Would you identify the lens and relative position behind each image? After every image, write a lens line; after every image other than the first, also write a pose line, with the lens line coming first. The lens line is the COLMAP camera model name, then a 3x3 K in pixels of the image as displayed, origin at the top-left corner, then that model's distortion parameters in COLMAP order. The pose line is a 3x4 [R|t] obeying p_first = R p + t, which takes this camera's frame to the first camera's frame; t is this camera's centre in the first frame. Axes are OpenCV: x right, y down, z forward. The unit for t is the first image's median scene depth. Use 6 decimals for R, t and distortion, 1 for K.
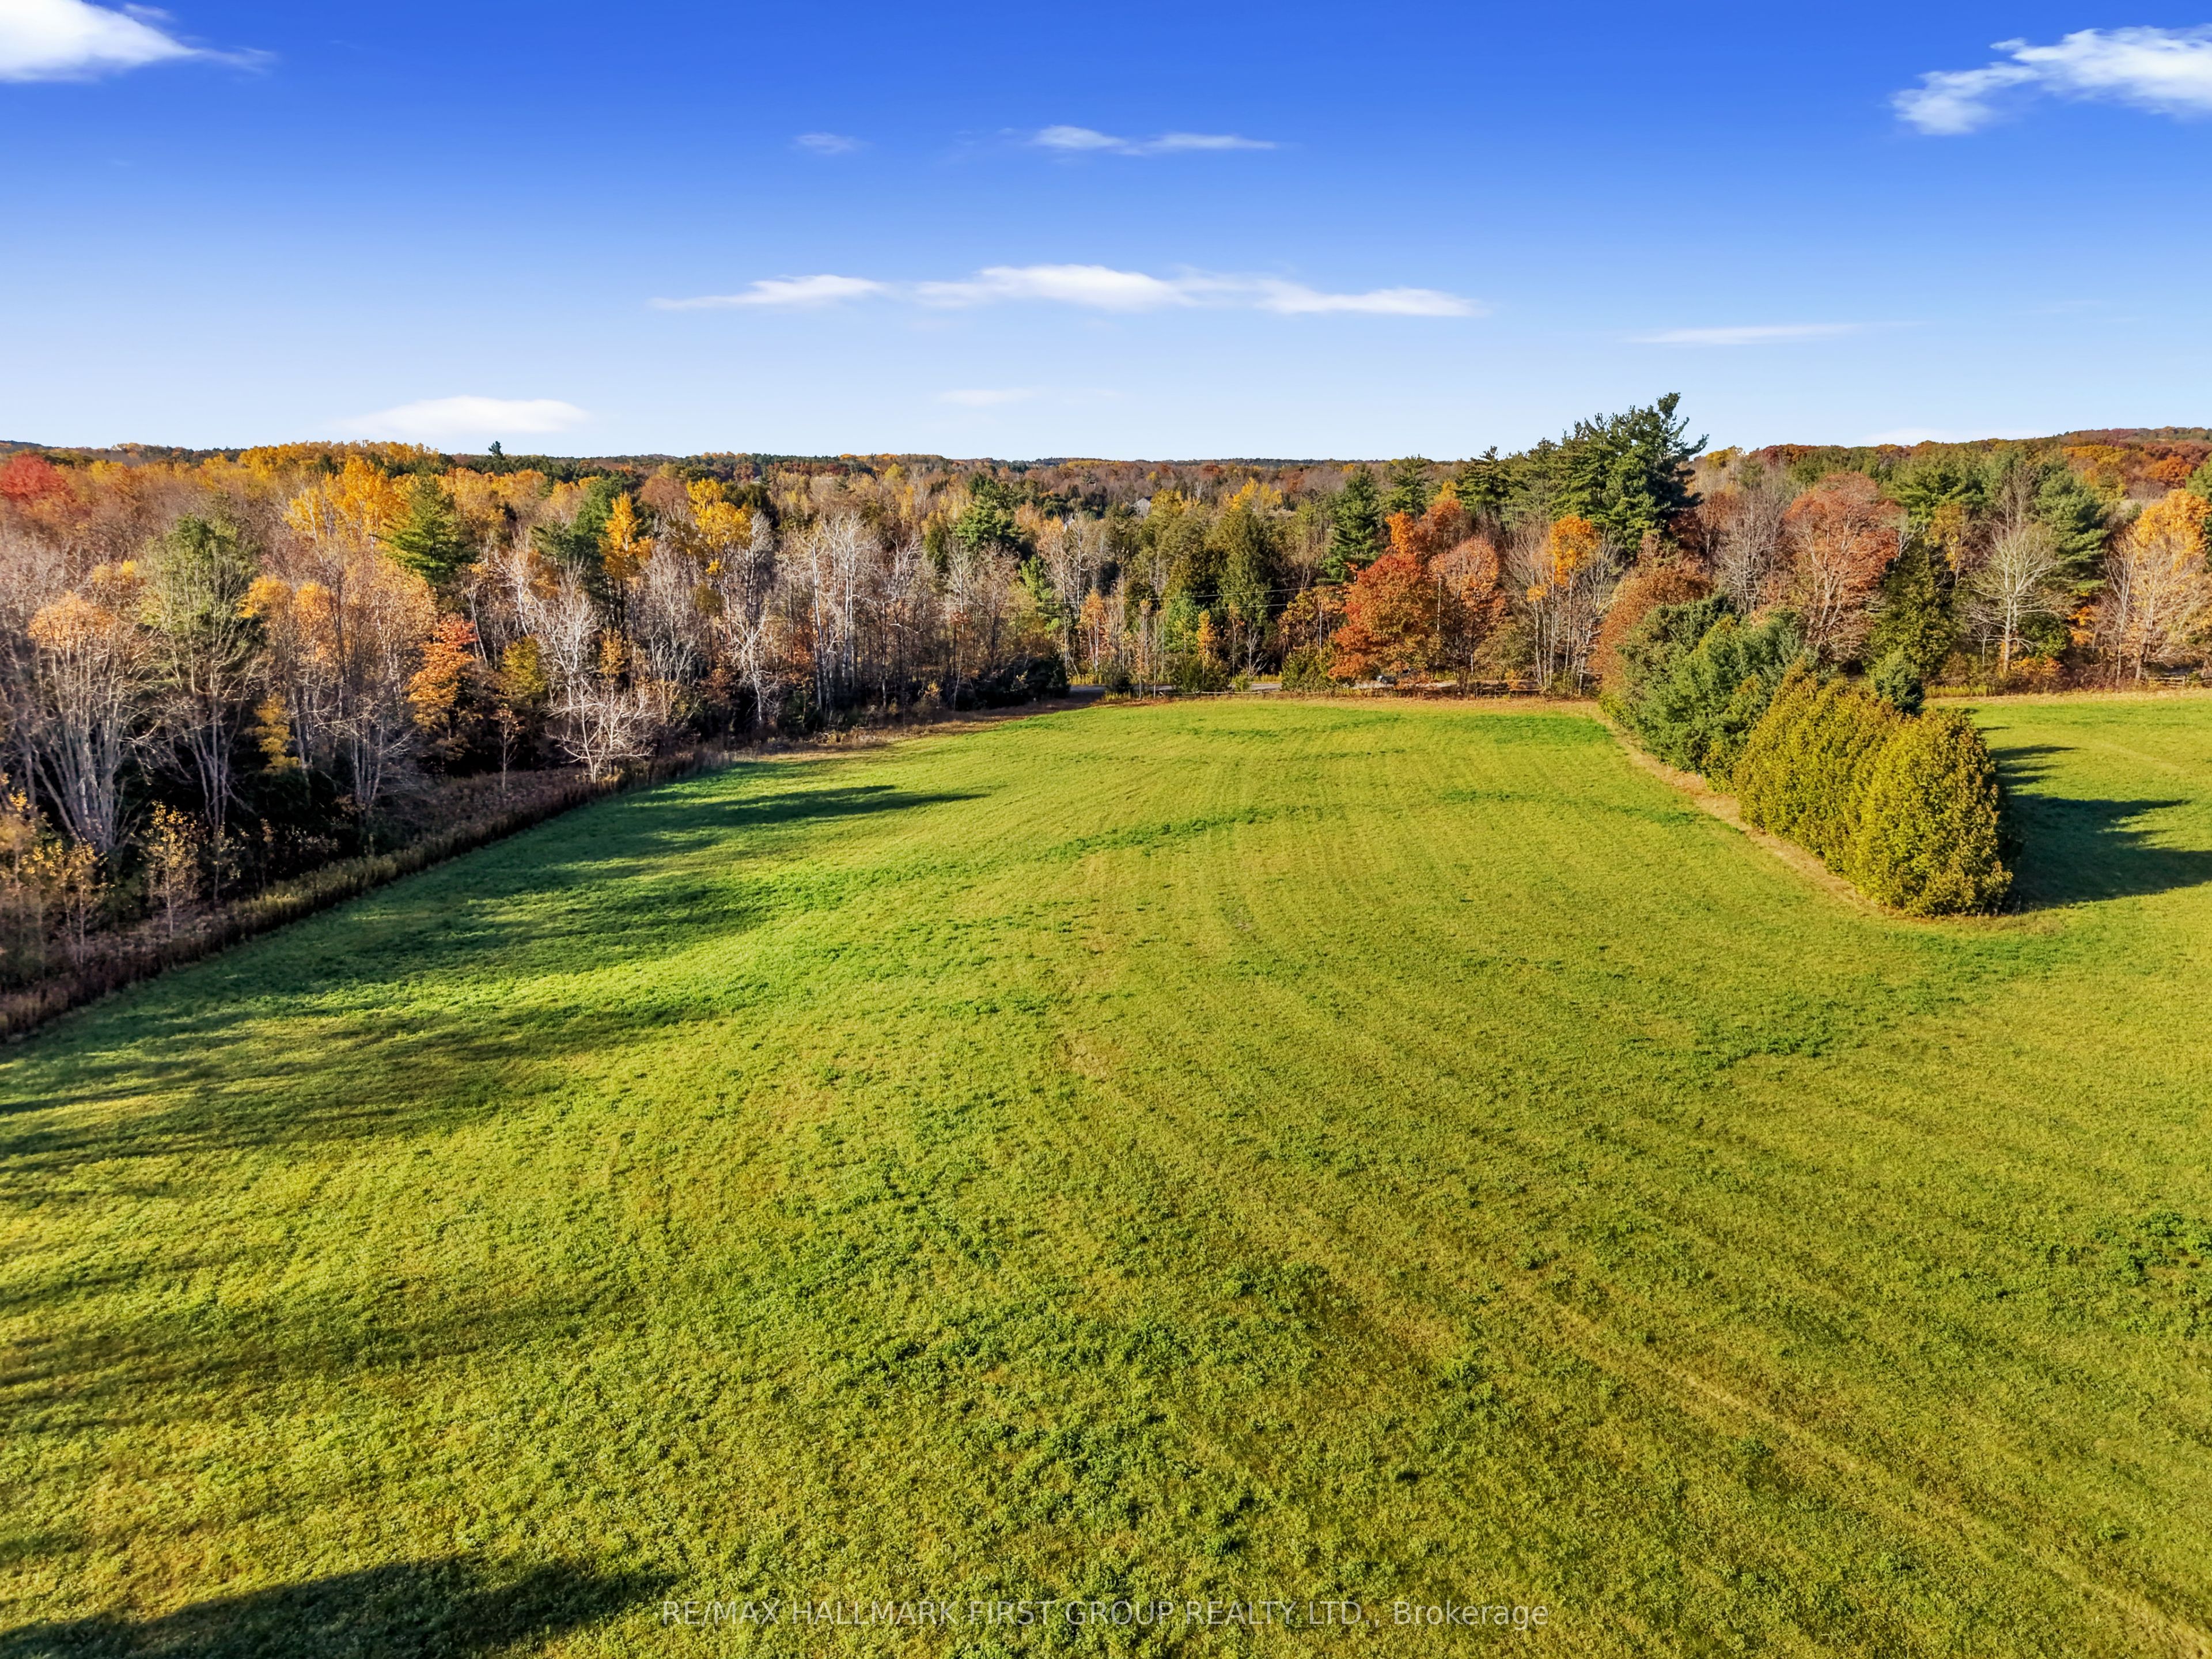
lens RADIAL K [[1537.9, 0, 1106.0], [0, 1537.9, 829.5], [0, 0, 1]] dist [0.015416, -0.013763]
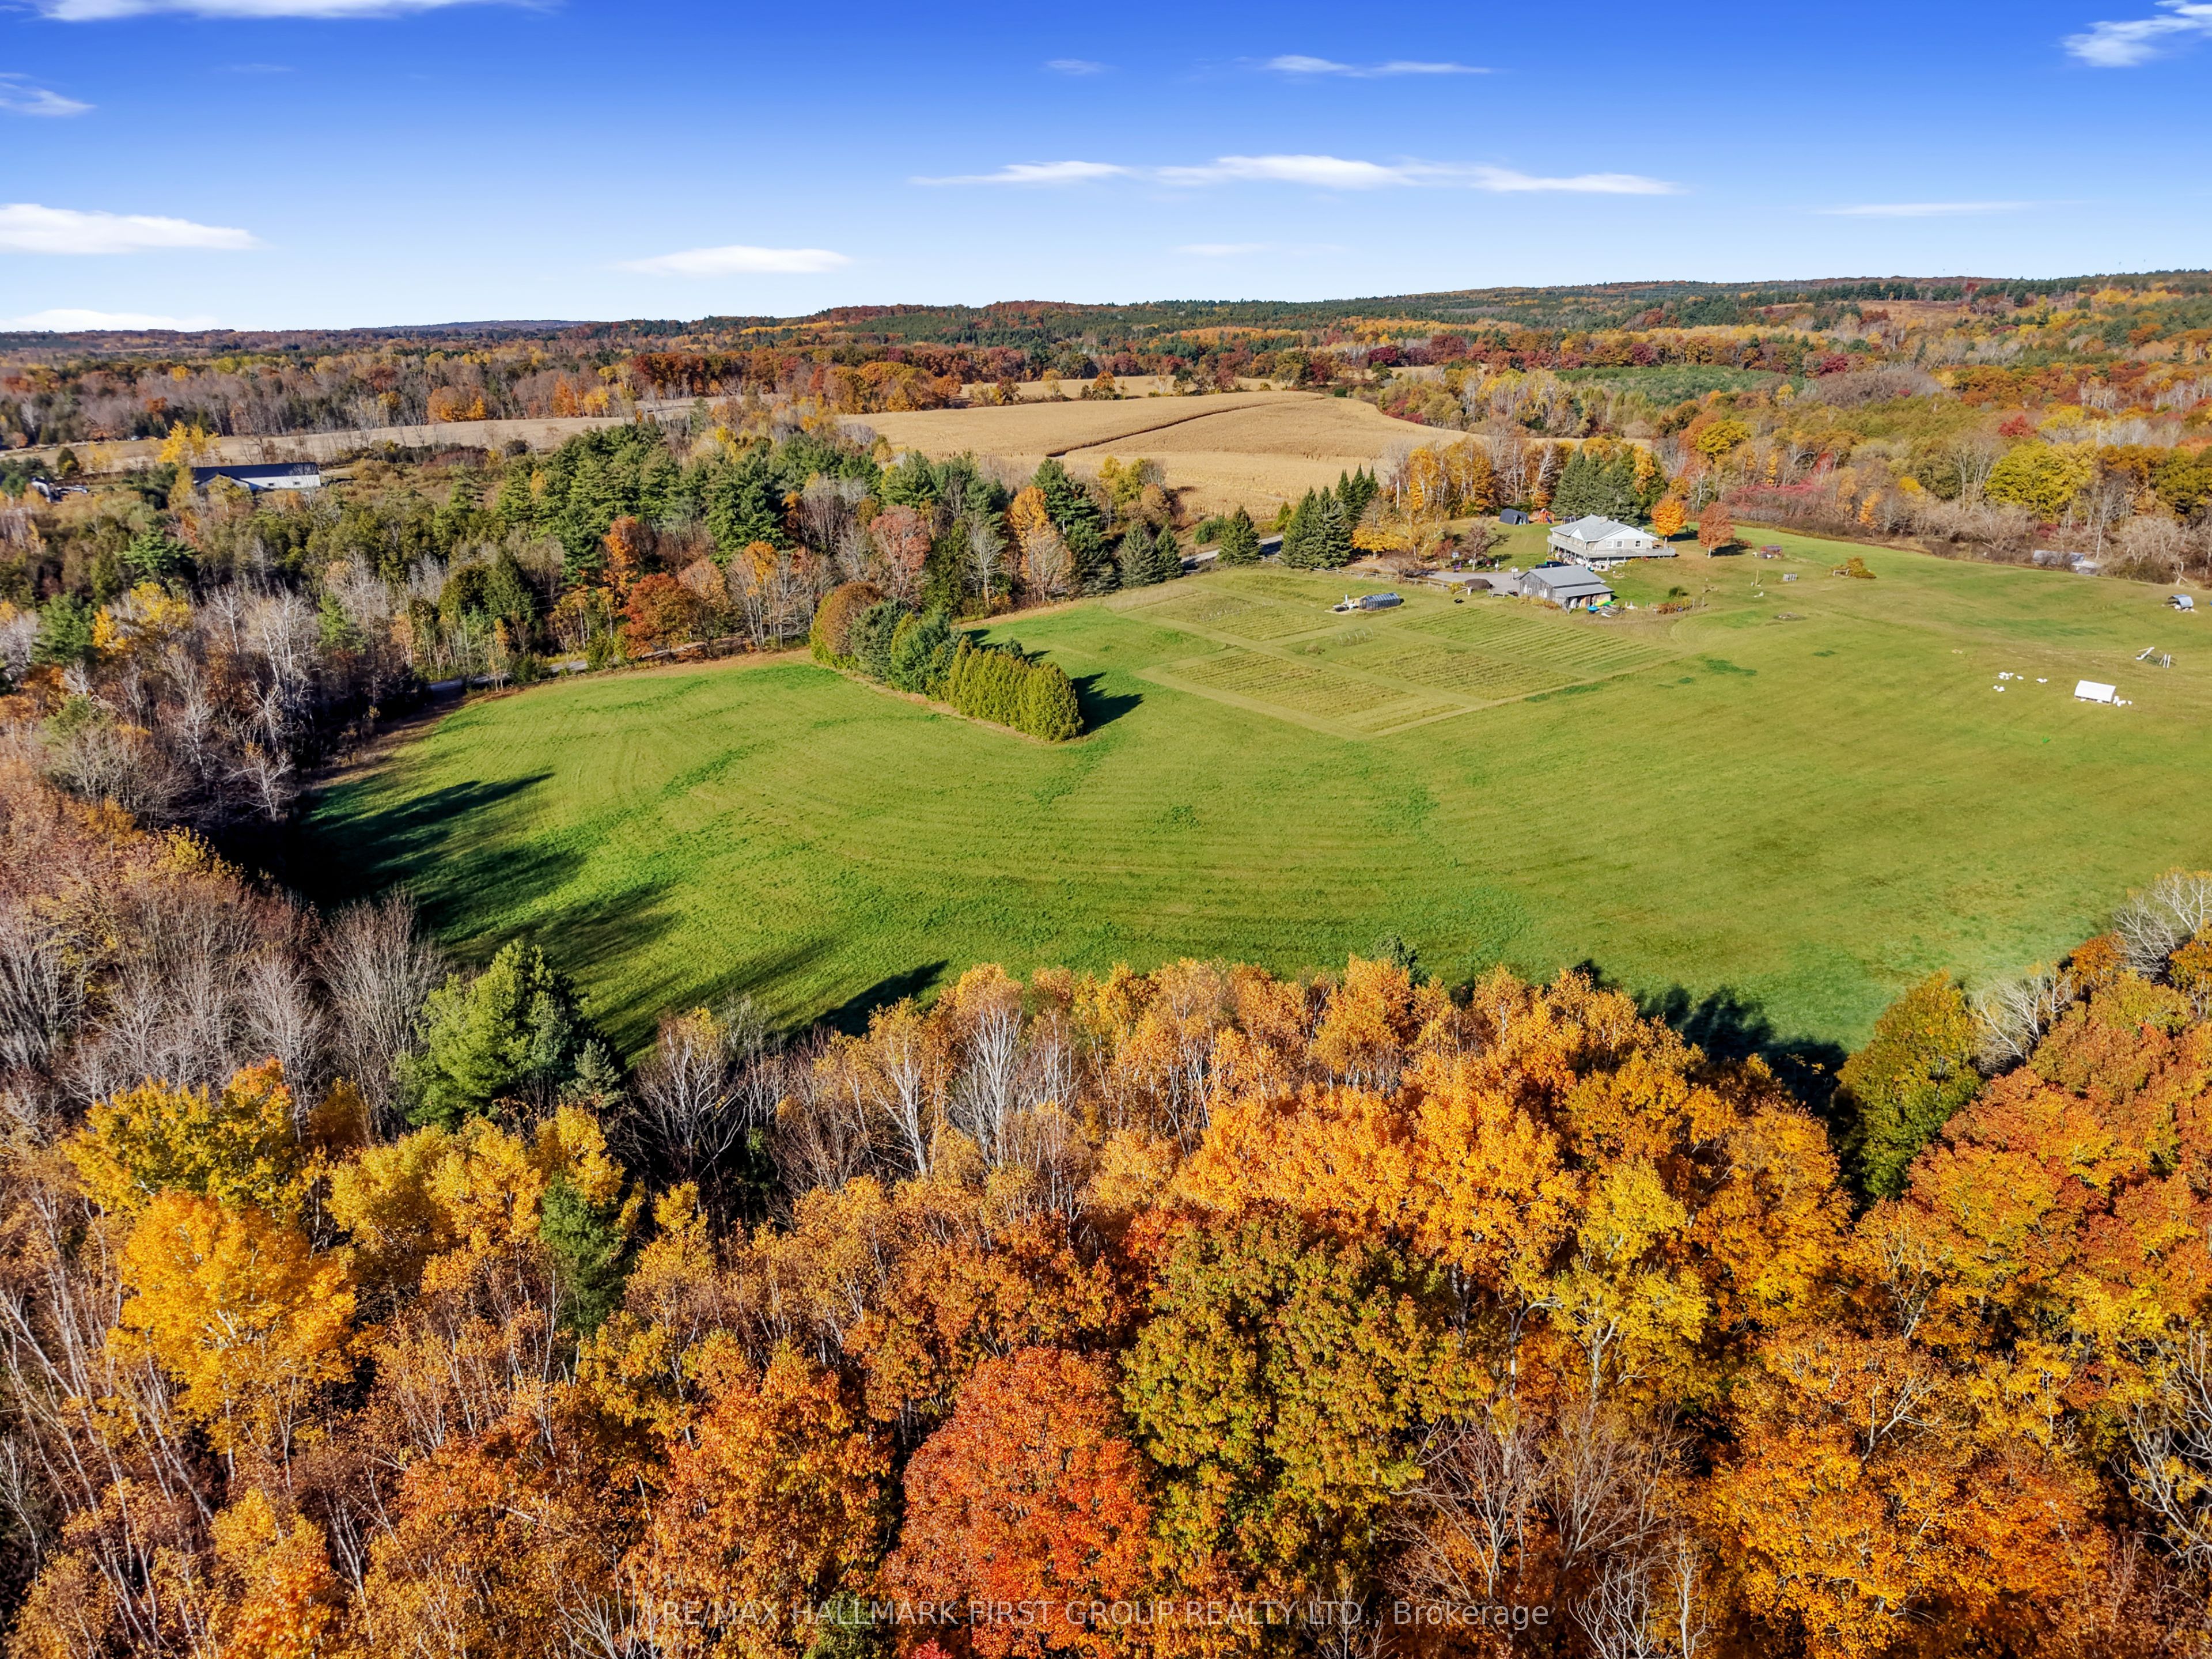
lens RADIAL K [[1537.9, 0, 1106.0], [0, 1537.9, 829.5], [0, 0, 1]] dist [0.015416, -0.013763]
pose [[0.745948, -0.222947, 0.627580, -0.703312], [0.166380, 0.974810, 0.148539, -0.112136], [-0.644887, -0.006385, 0.764251, -0.682745]]
